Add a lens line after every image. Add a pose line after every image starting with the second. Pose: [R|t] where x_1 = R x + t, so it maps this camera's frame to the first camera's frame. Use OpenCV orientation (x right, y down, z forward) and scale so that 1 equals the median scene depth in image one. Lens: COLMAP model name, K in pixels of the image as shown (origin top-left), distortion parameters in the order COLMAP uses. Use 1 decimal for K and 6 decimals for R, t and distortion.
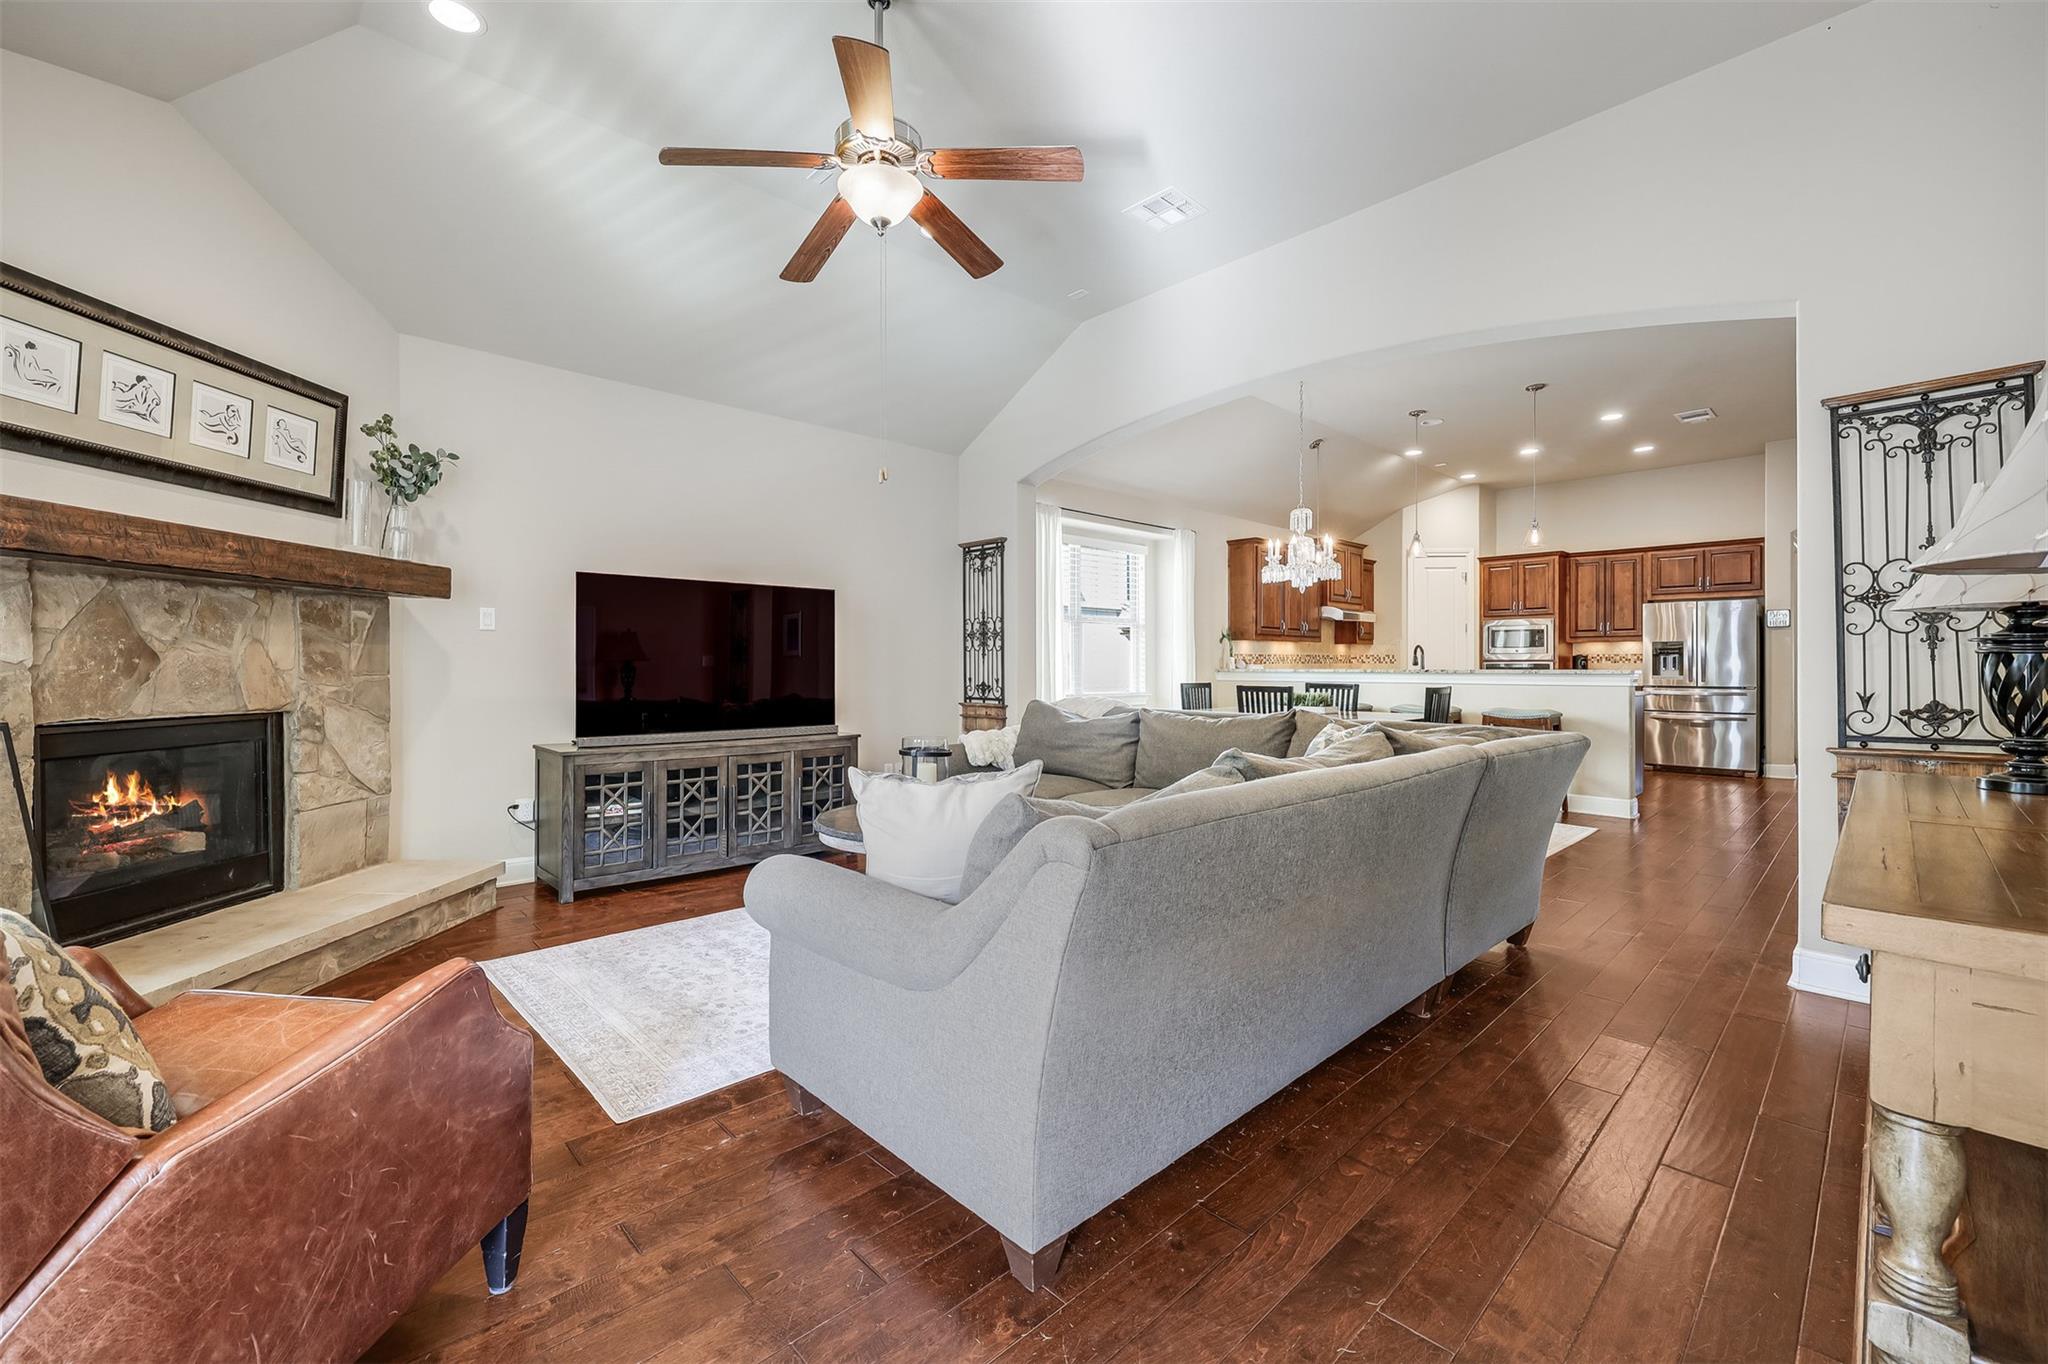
lens RADIAL K [[836.5, 0, 1013.3], [0, 836.5, 665.8], [0, 0, 1]] dist [-0.000532, -0.000139]
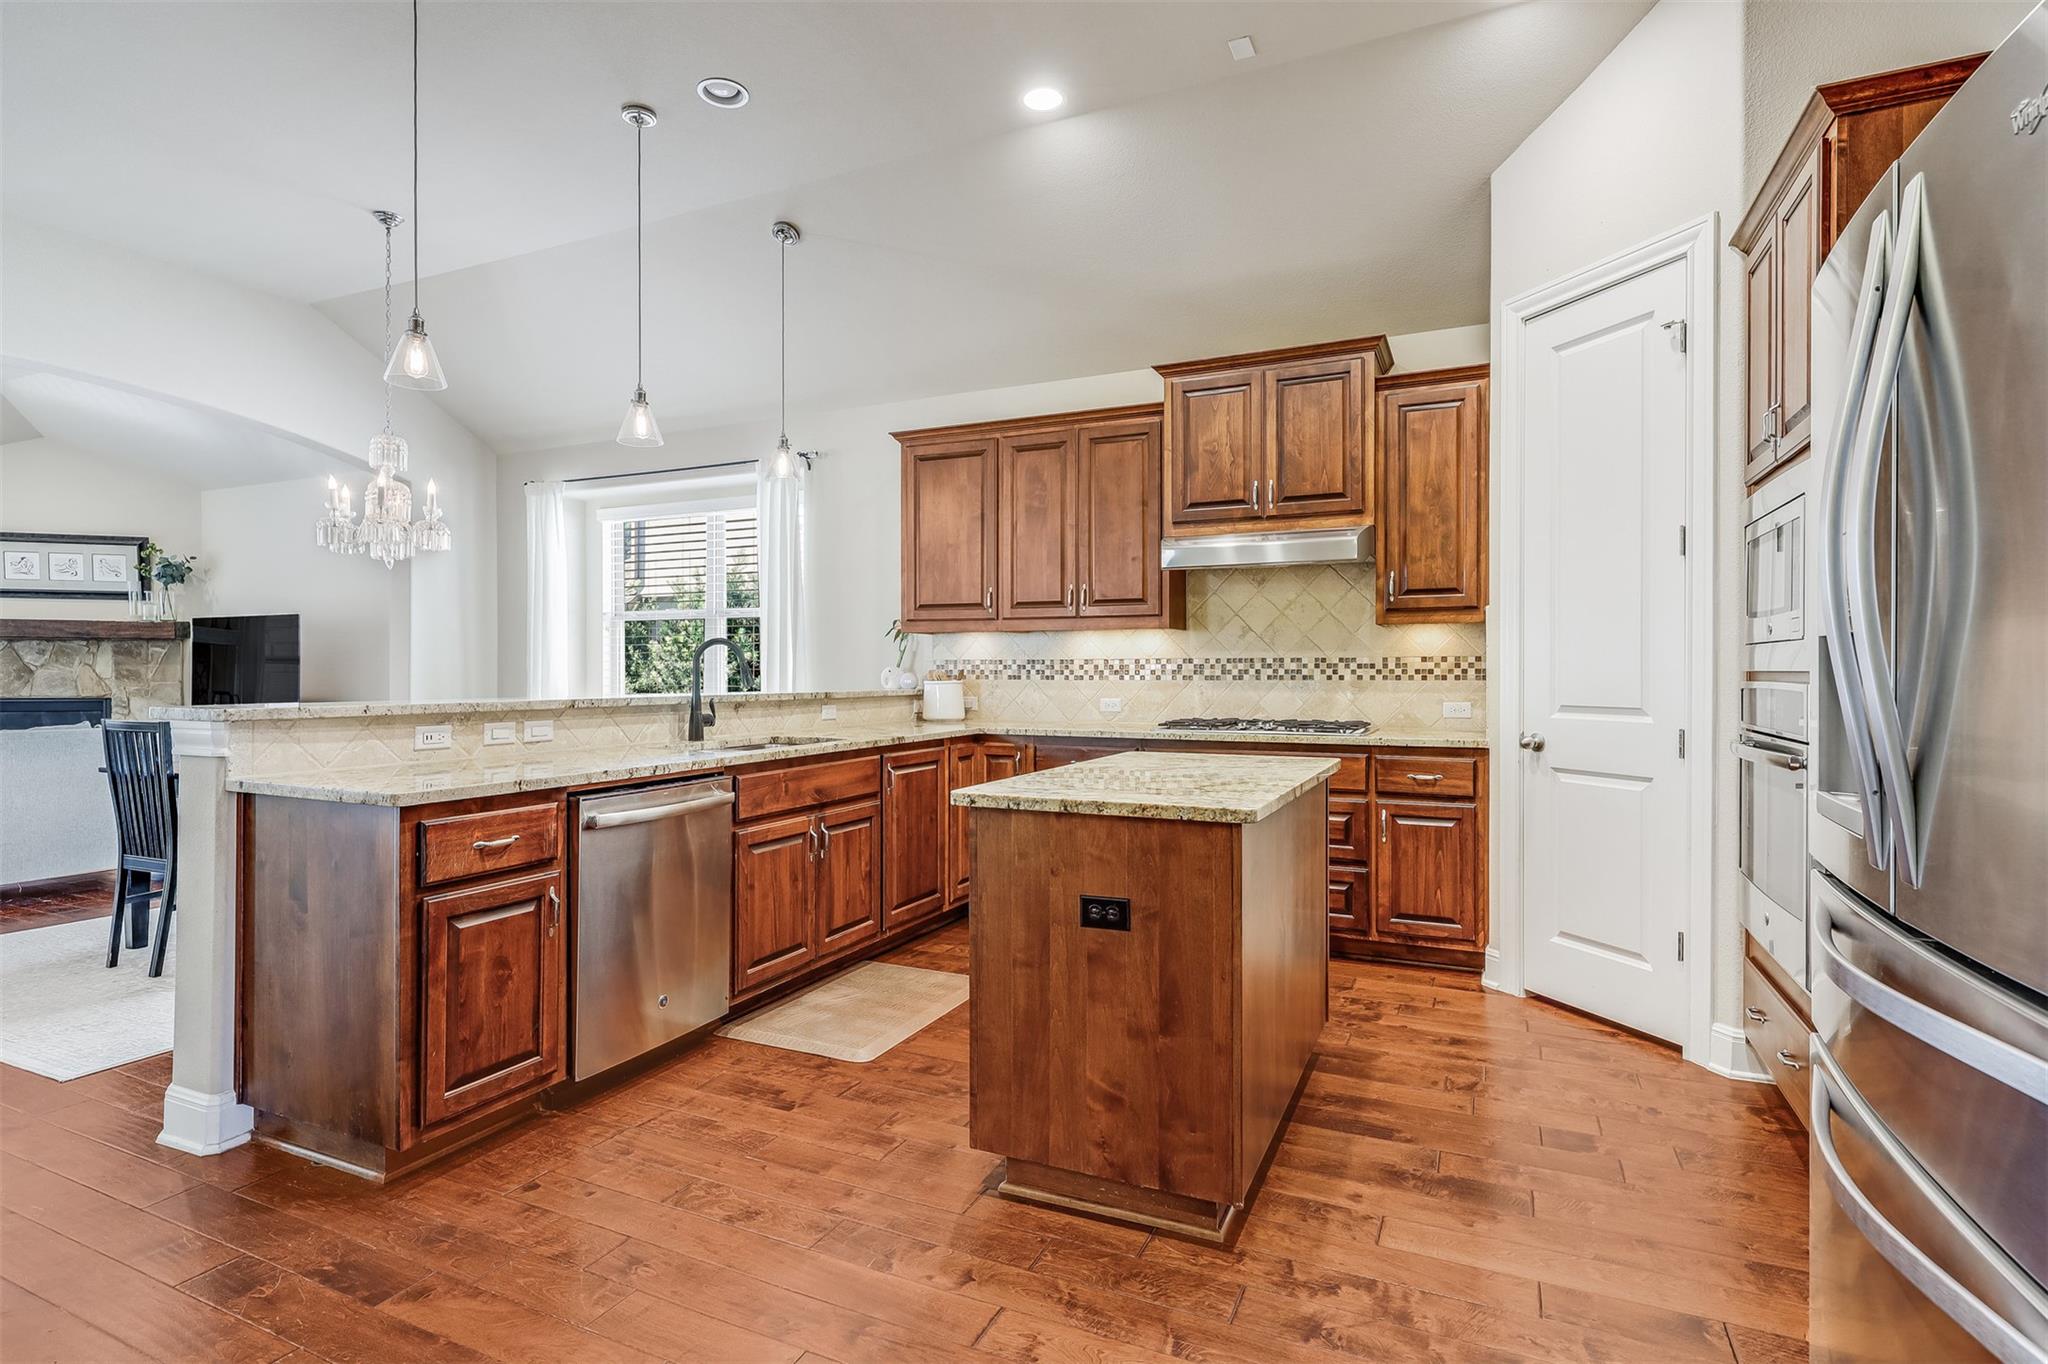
lens RADIAL K [[1028.5, 0, 1007.6], [0, 1028.5, 675.3], [0, 0, 1]] dist [0.002145, 0.001135]
pose [[0.360512, 0.004195, -0.932745, 1.874230], [-0.003600, 0.999989, 0.003106, -0.014580], [0.932747, 0.002238, 0.360523, 1.739859]]
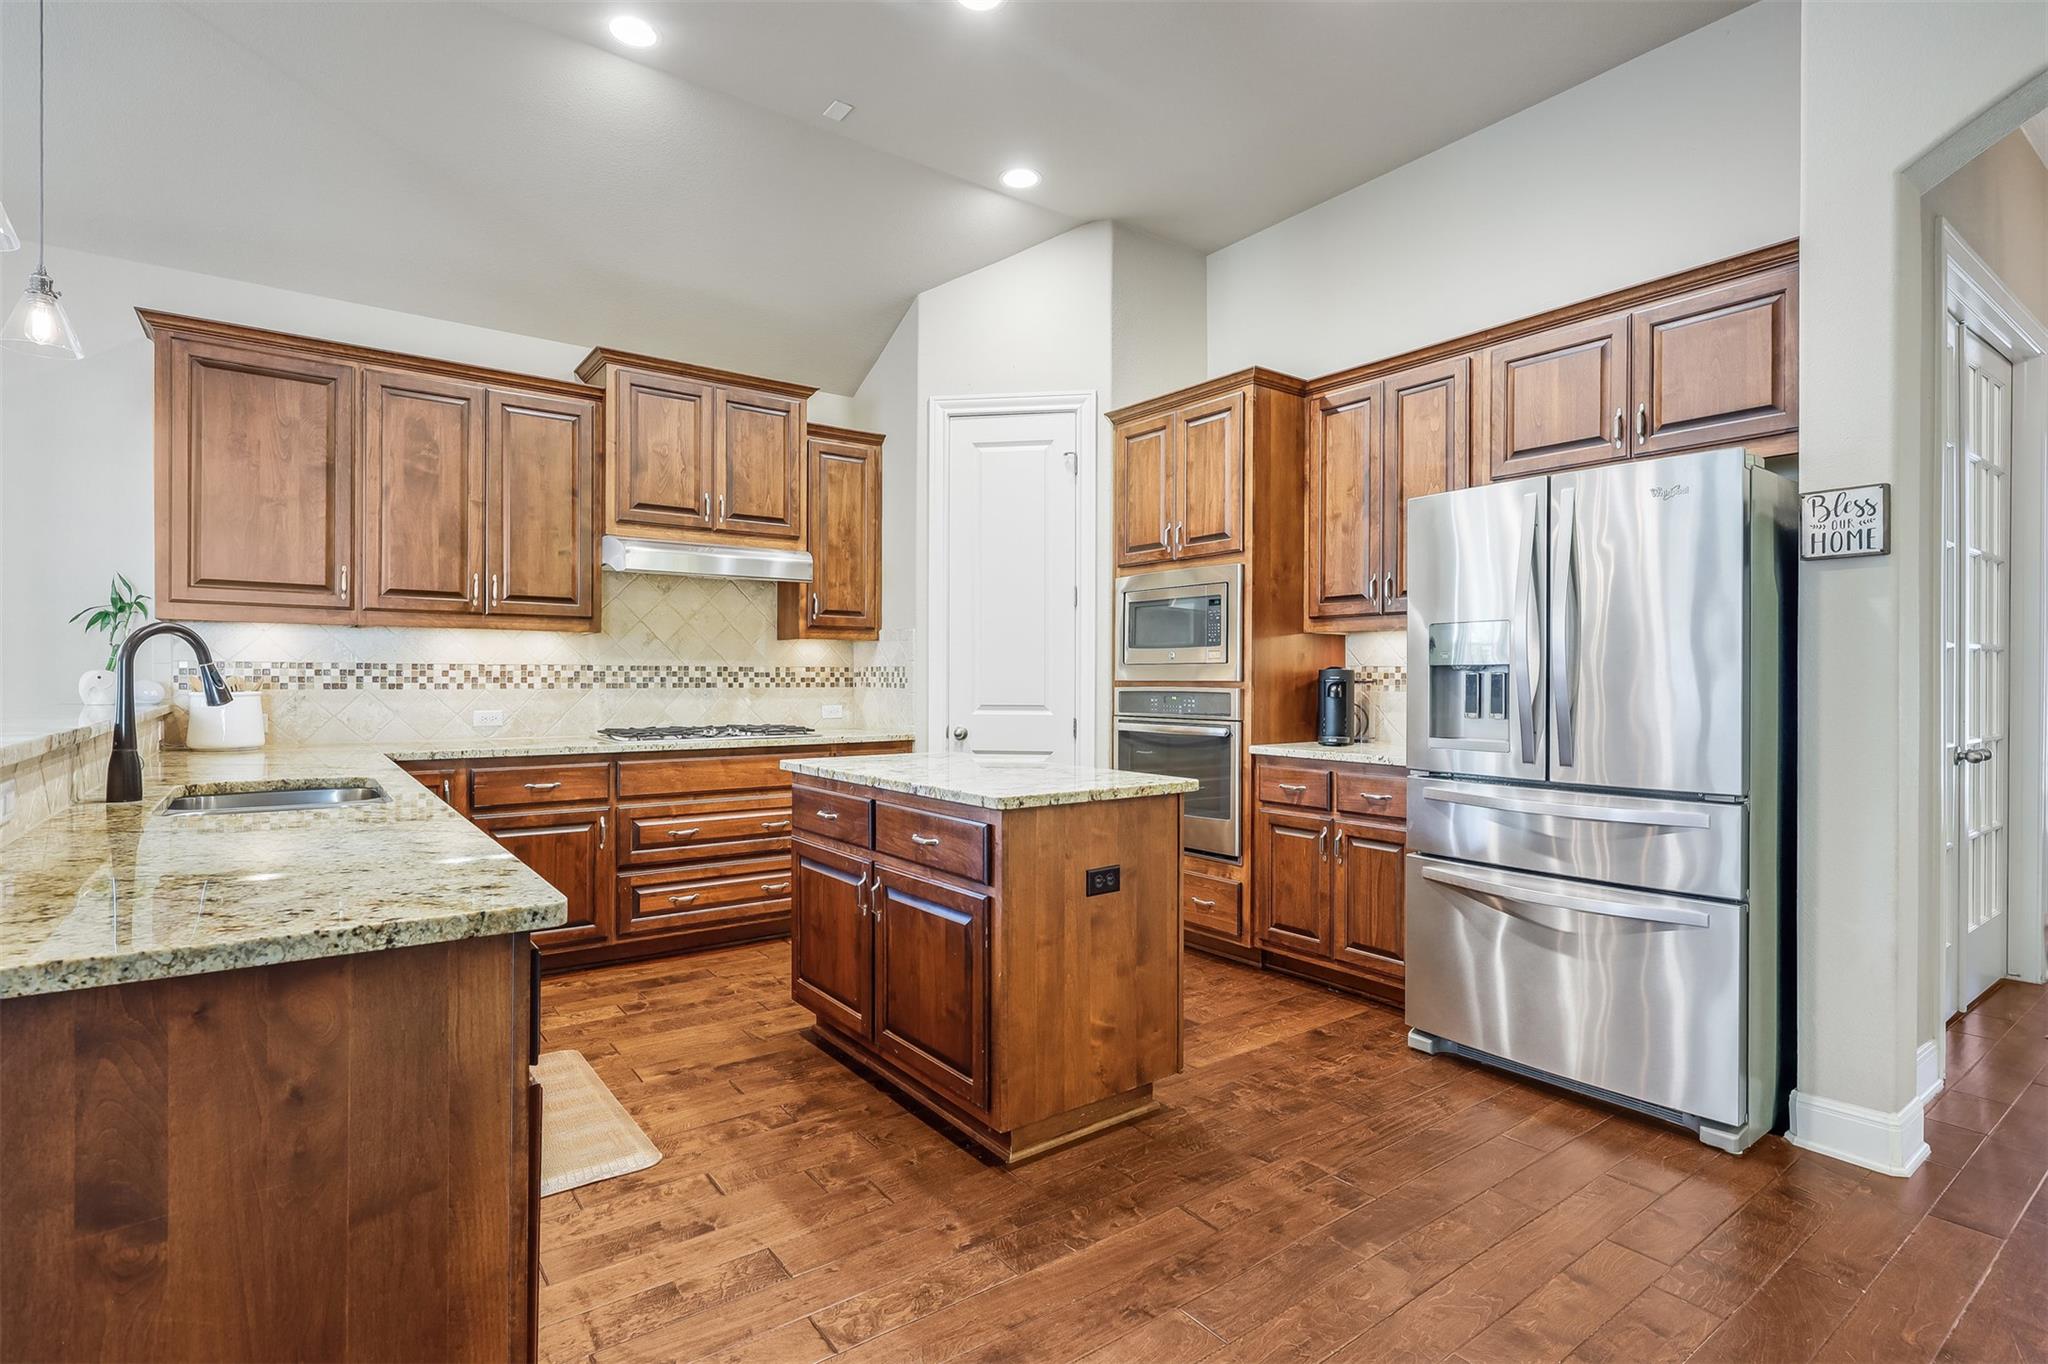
lens RADIAL K [[985.0, 0, 1024.0], [0, 985.0, 682.0], [0, 0, 1]] dist [-0.000614, 0.000296]
pose [[0.992940, 0.004472, -0.118534, 1.419078], [-0.004595, 0.999989, -0.000769, -0.014372], [0.118529, 0.001308, 0.992950, 1.358213]]
